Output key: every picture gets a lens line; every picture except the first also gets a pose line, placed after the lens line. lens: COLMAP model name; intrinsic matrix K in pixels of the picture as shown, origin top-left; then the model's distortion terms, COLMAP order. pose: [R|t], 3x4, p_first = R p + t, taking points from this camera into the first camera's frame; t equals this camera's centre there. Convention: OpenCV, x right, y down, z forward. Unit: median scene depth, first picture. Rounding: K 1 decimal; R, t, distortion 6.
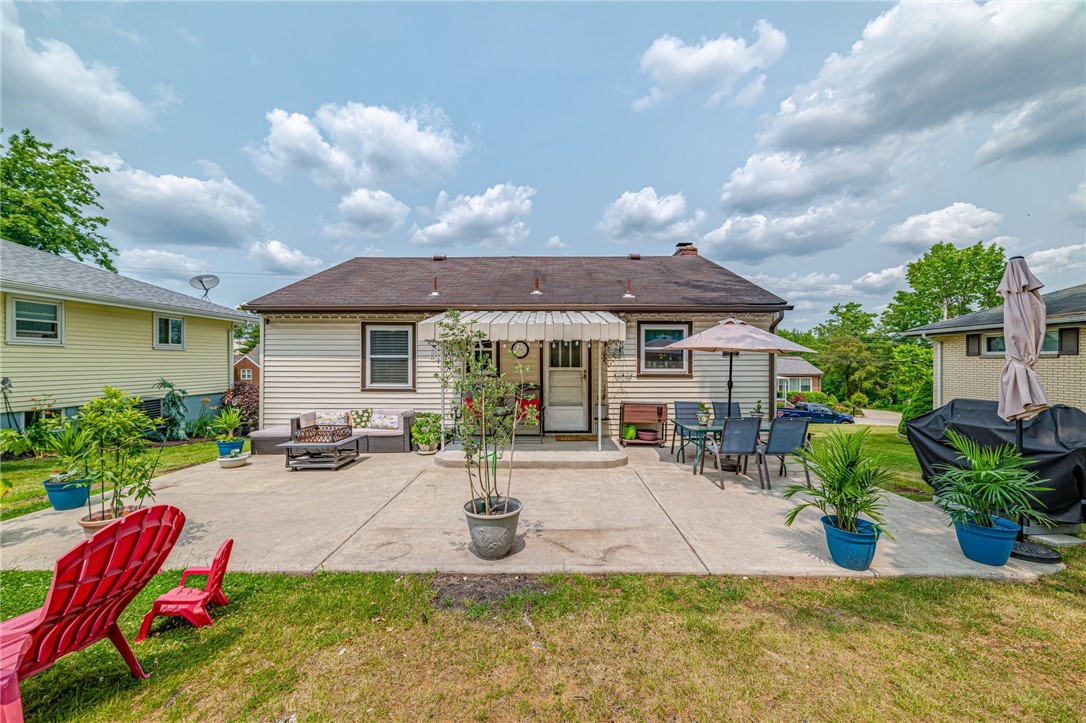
lens RADIAL K [[414.9, 0, 547.8], [0, 414.9, 359.3], [0, 0, 1]] dist [-0.002511, 0.001723]
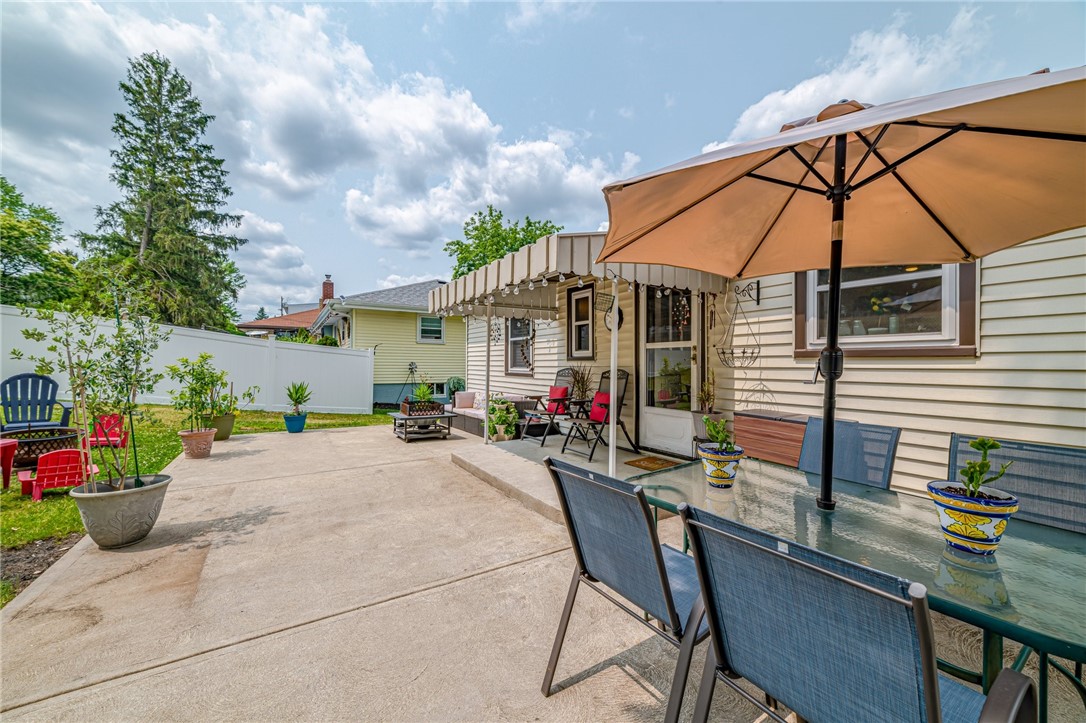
lens RADIAL K [[414.9, 0, 536.4], [0, 414.9, 363.1], [0, 0, 1]] dist [-0.002511, 0.001723]
pose [[0.530627, 0.000505, -0.847605, 0.437909], [0.006115, 0.999972, 0.004424, 0.044950], [0.847583, -0.007531, 0.530609, 0.538769]]
